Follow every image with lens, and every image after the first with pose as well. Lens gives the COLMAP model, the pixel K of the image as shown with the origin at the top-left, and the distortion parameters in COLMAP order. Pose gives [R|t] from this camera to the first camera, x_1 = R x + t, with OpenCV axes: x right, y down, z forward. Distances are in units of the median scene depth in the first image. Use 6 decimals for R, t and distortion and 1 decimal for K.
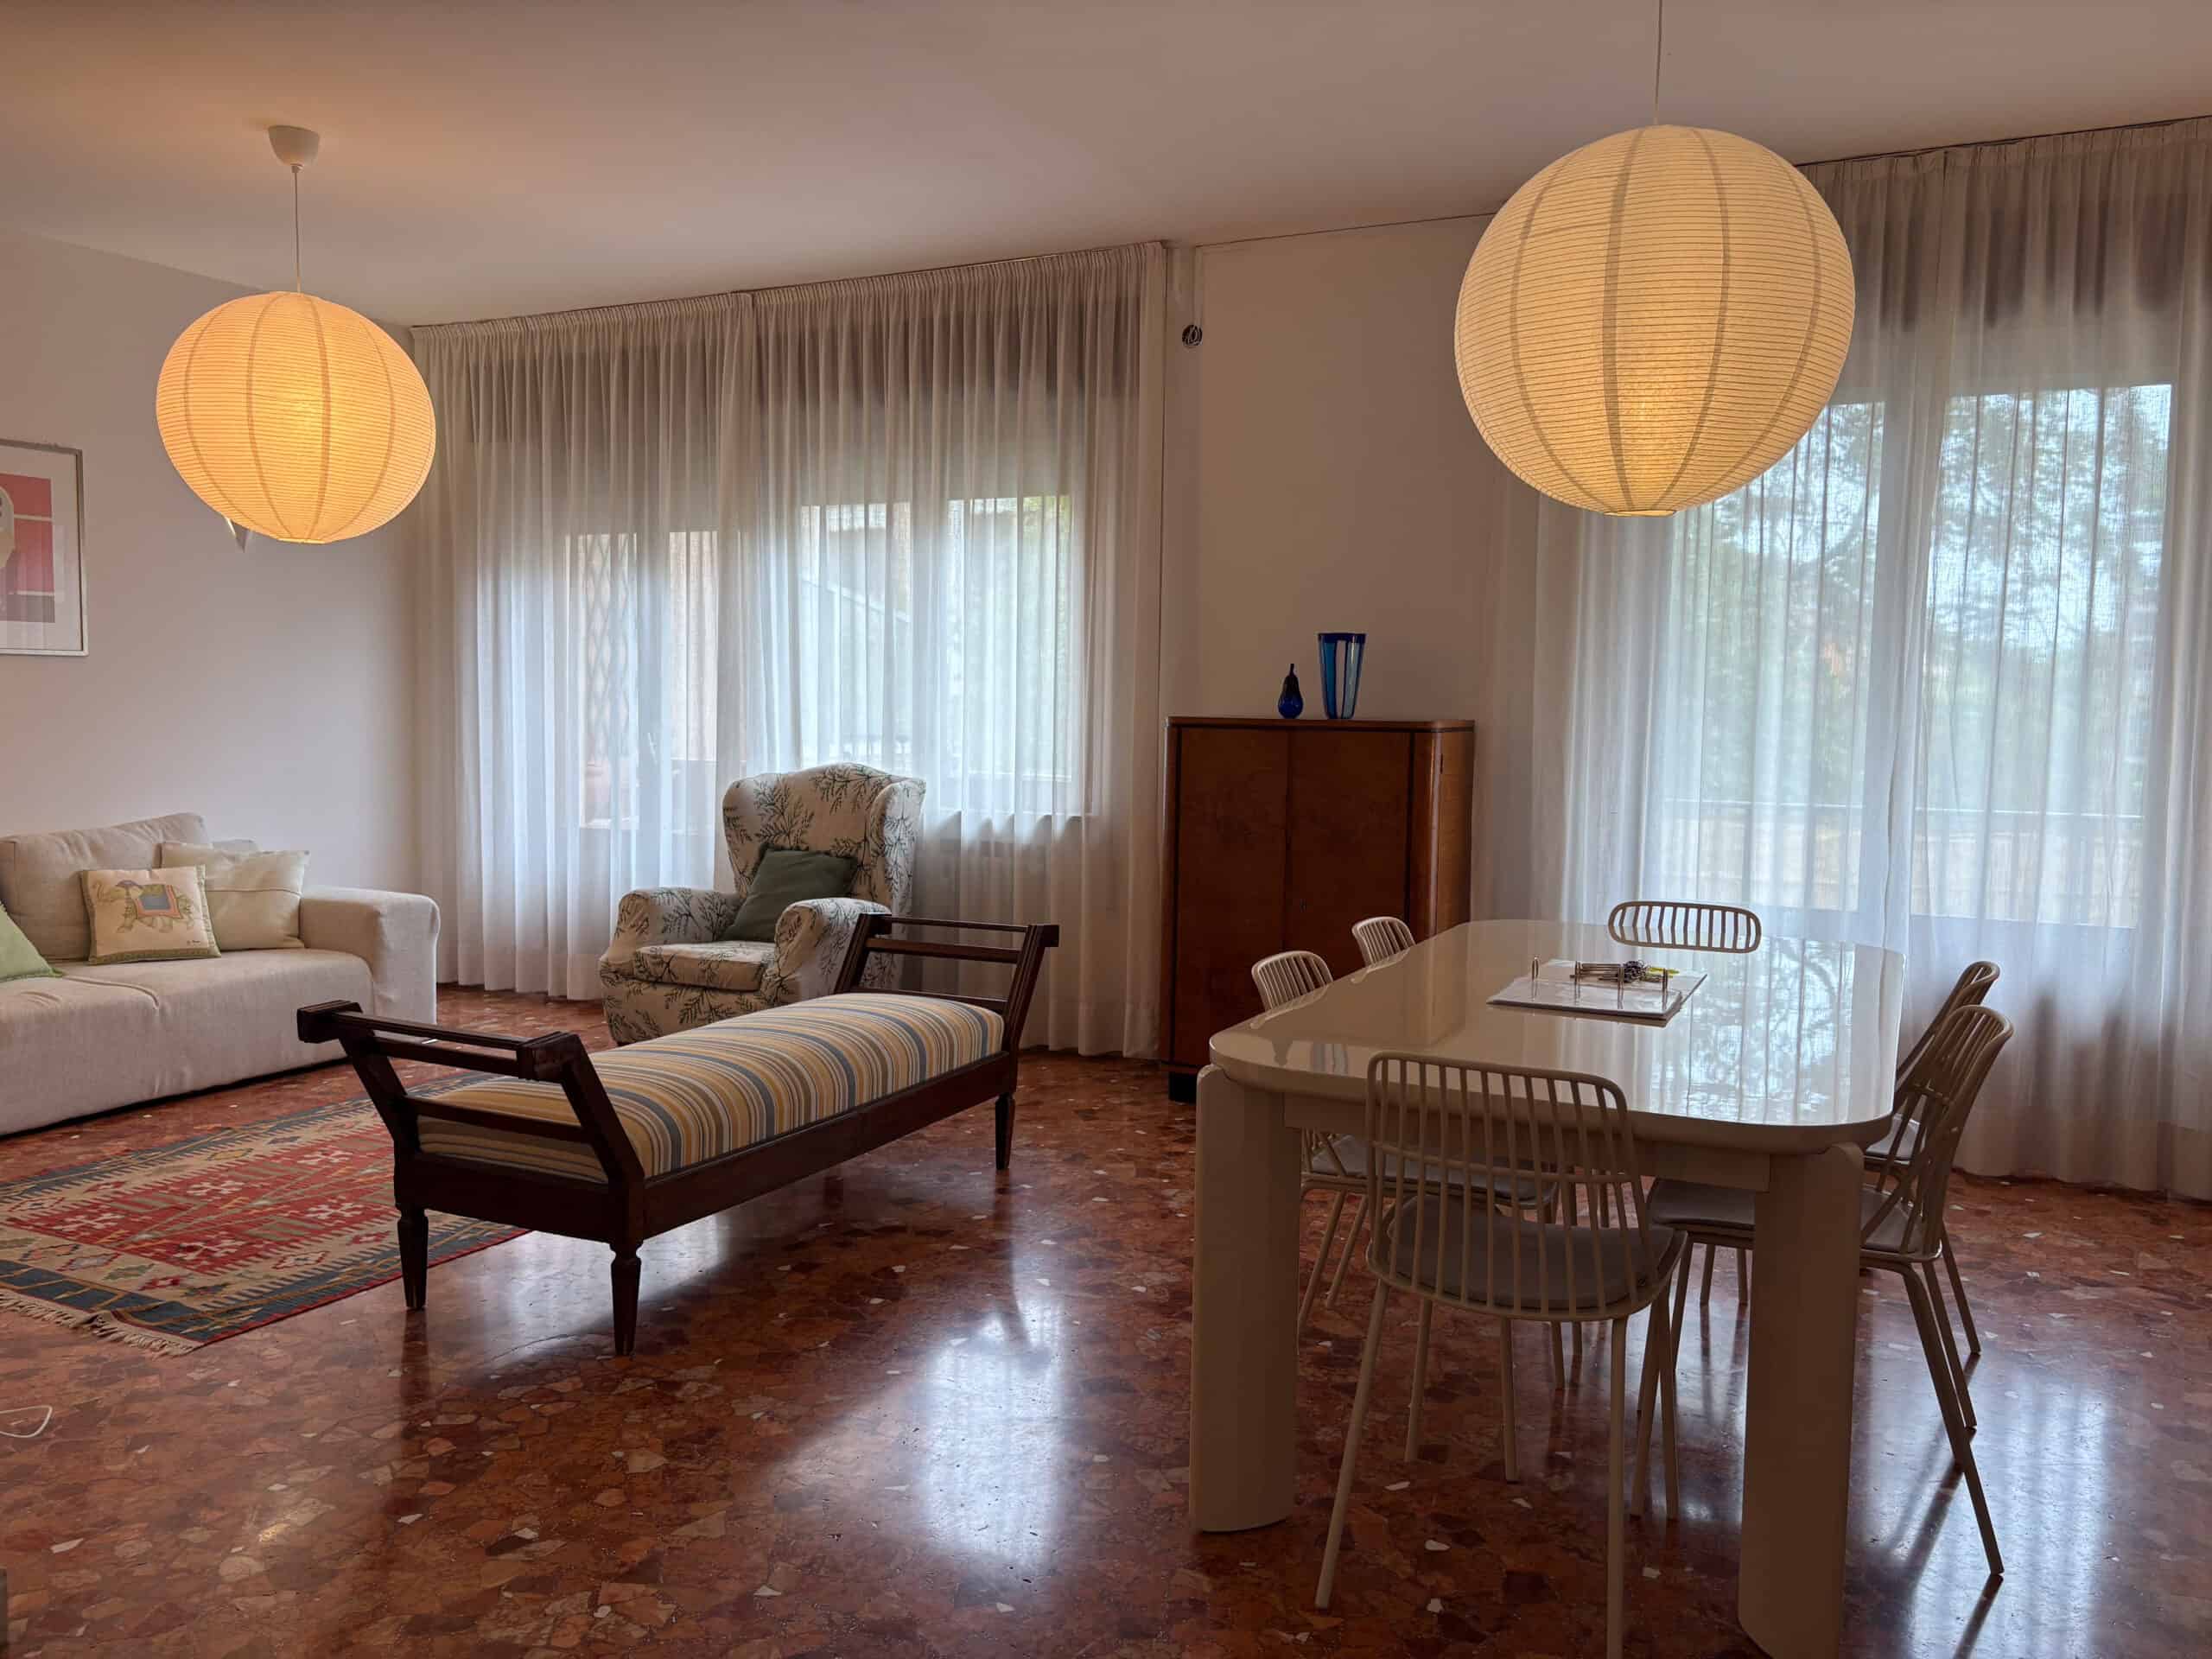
lens RADIAL K [[1673.9, 0, 1113.0], [0, 1673.9, 832.5], [0, 0, 1]] dist [0.049692, -0.045155]
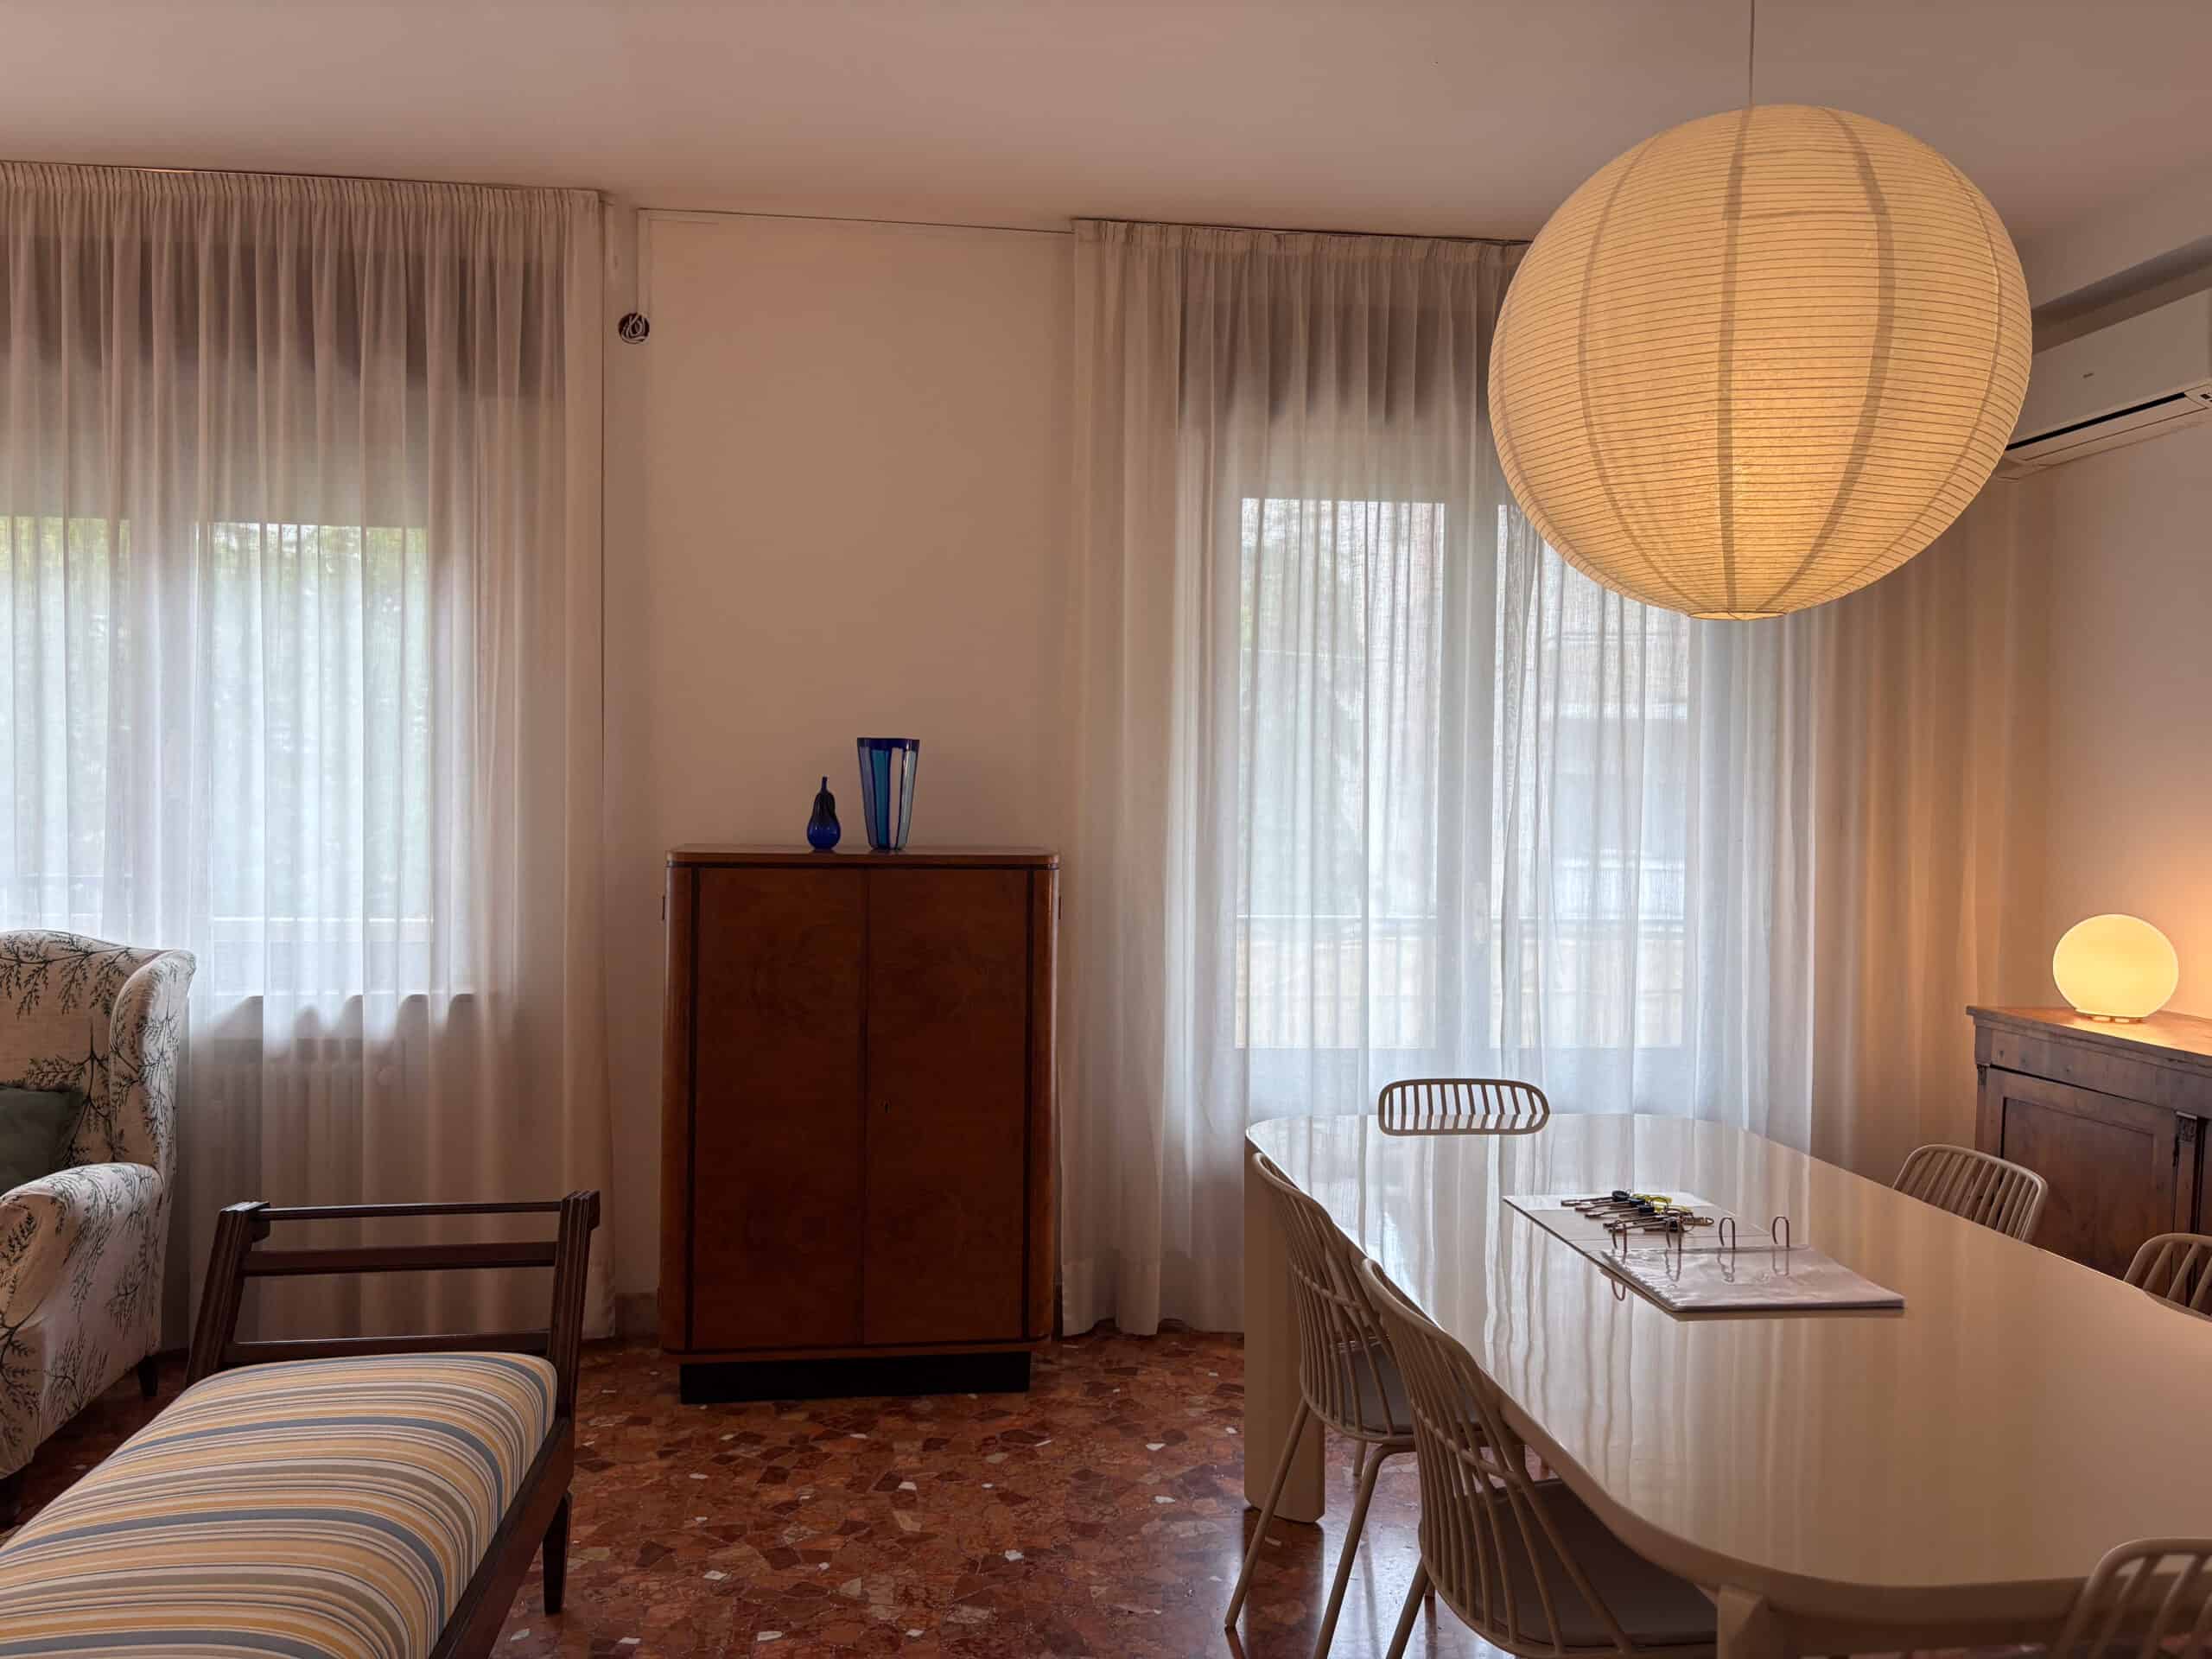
lens RADIAL K [[1673.9, 0, 1104.2], [0, 1673.9, 830.1], [0, 0, 1]] dist [0.049692, -0.045155]
pose [[0.838510, -0.019302, 0.544544, -0.200248], [0.044716, 0.998439, -0.033465, -0.047783], [-0.543049, 0.052410, 0.838064, 0.311956]]
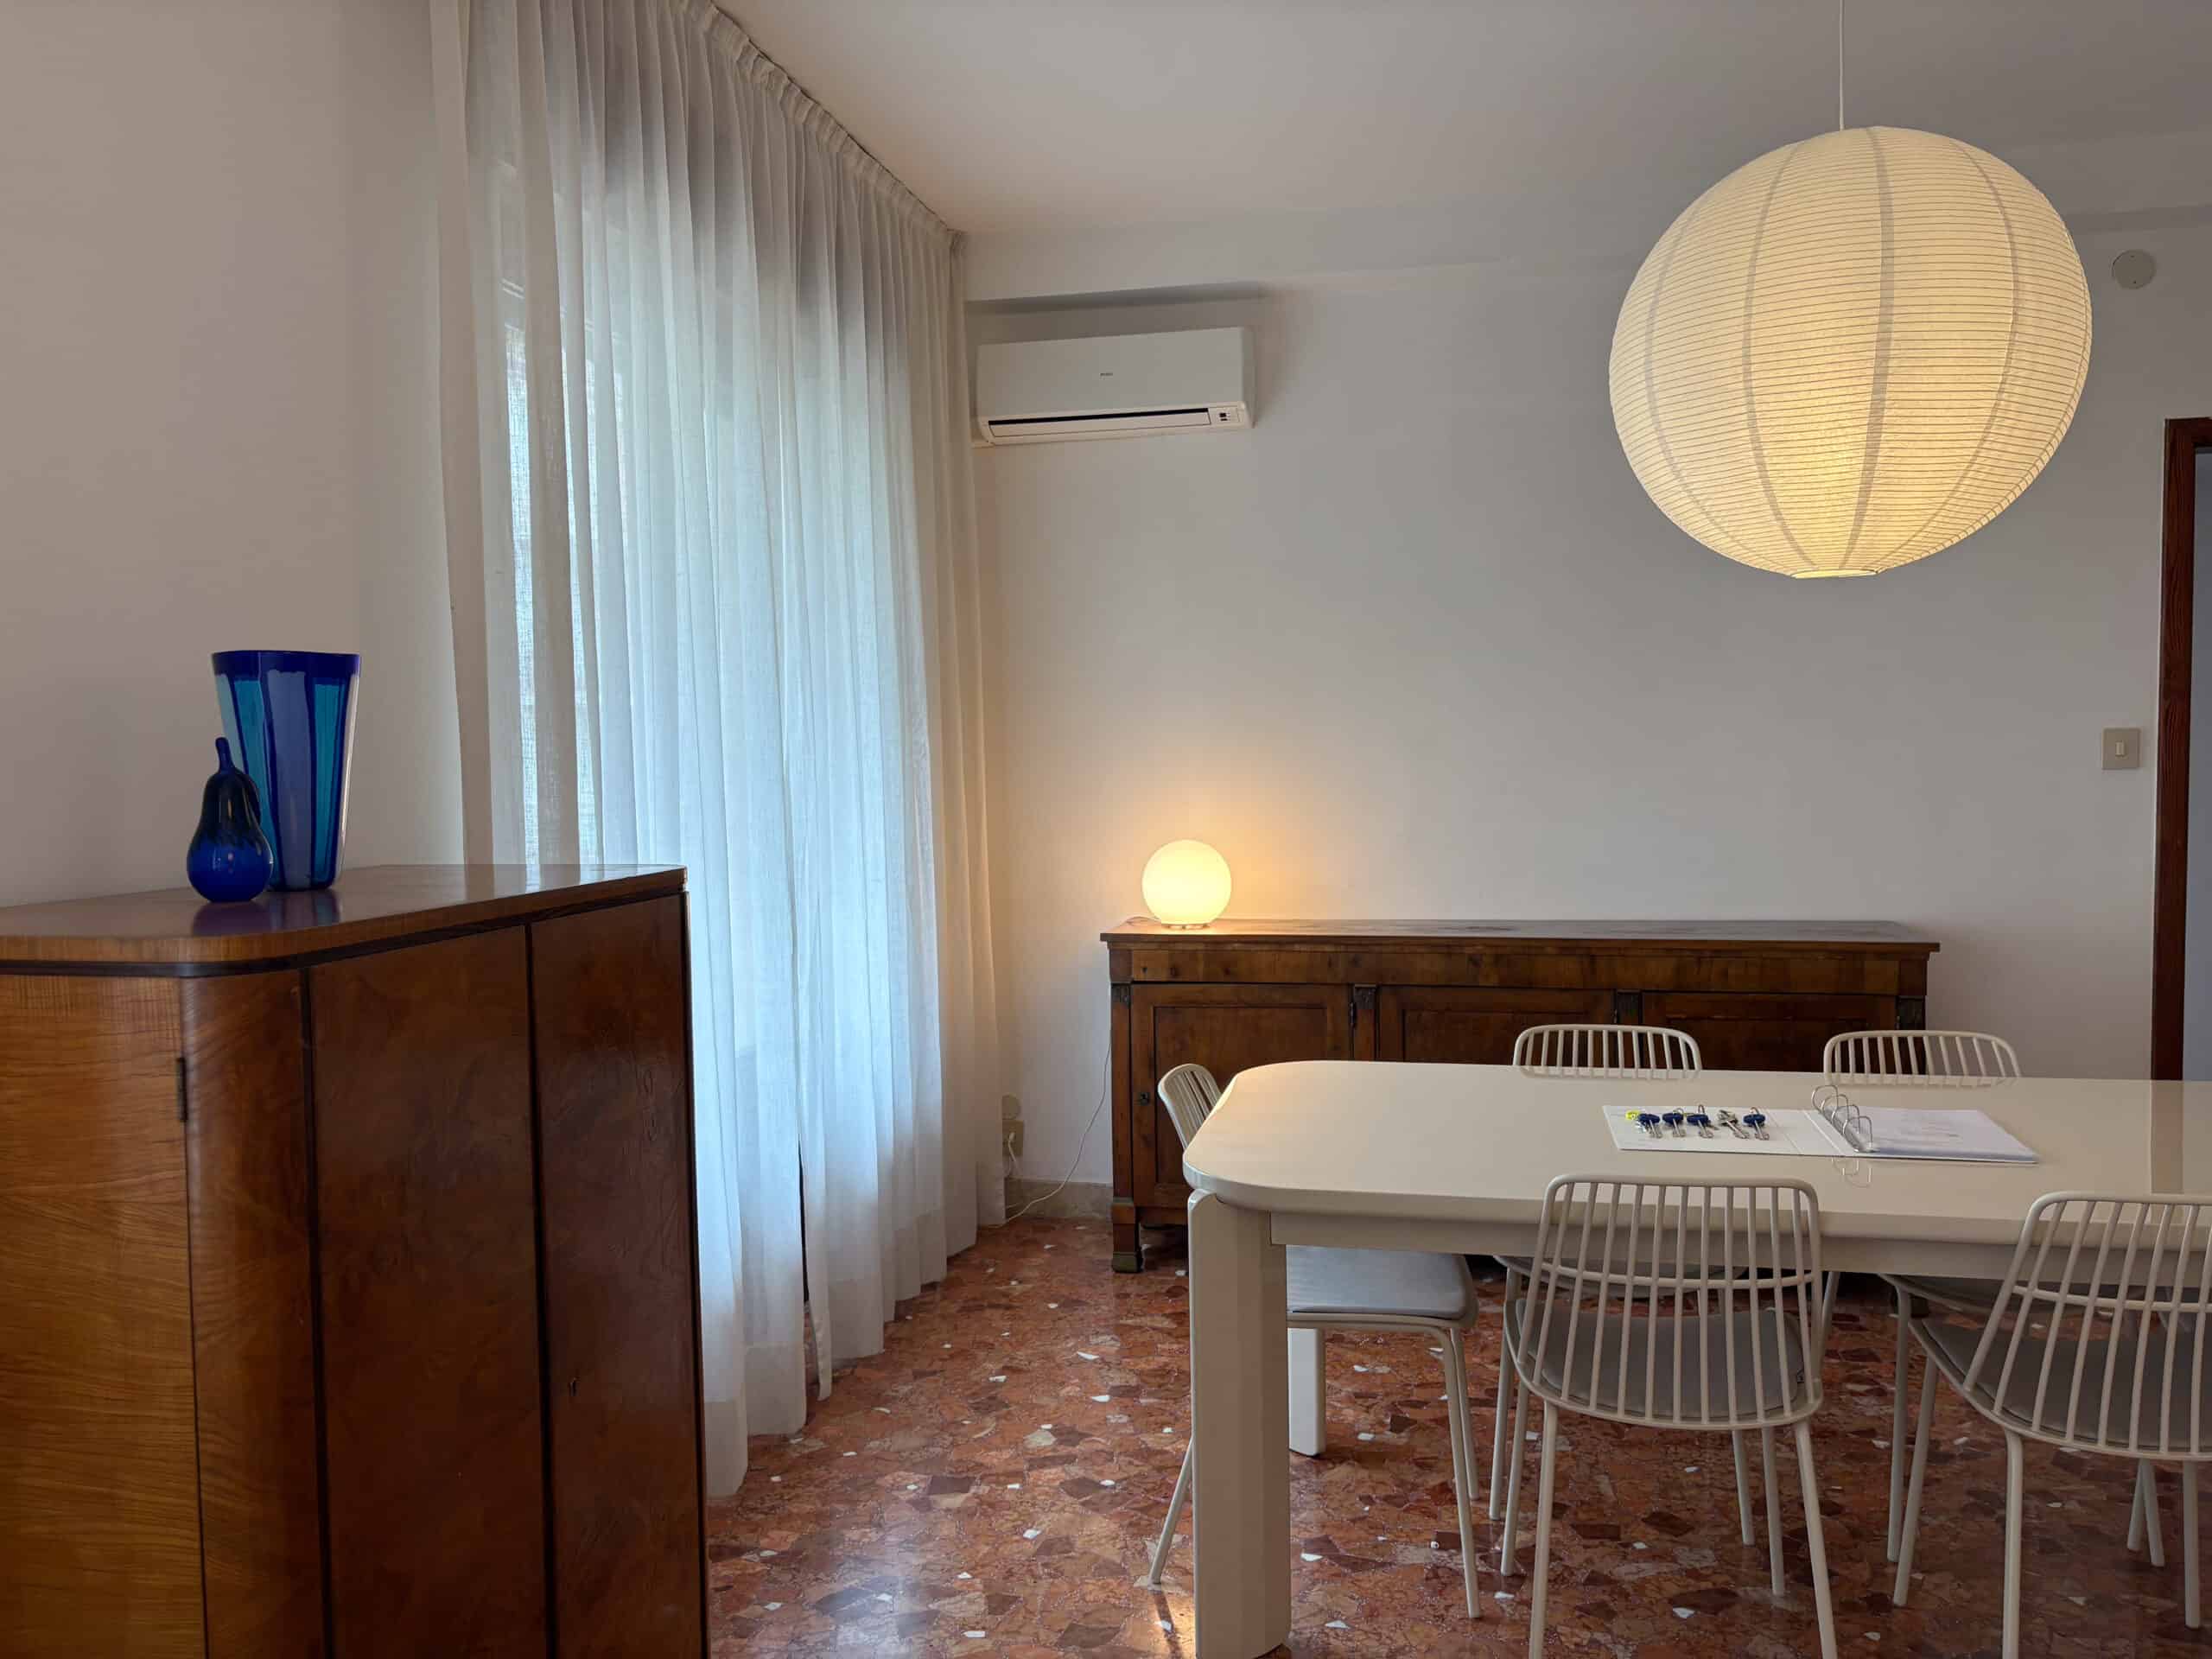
lens RADIAL K [[1673.9, 0, 1108.9], [0, 1673.9, 833.2], [0, 0, 1]] dist [0.049692, -0.045155]
pose [[-0.239299, -0.060818, 0.969039, -0.264992], [0.091495, 0.992183, 0.084865, -0.097524], [-0.966626, 0.108970, -0.231864, 0.932650]]
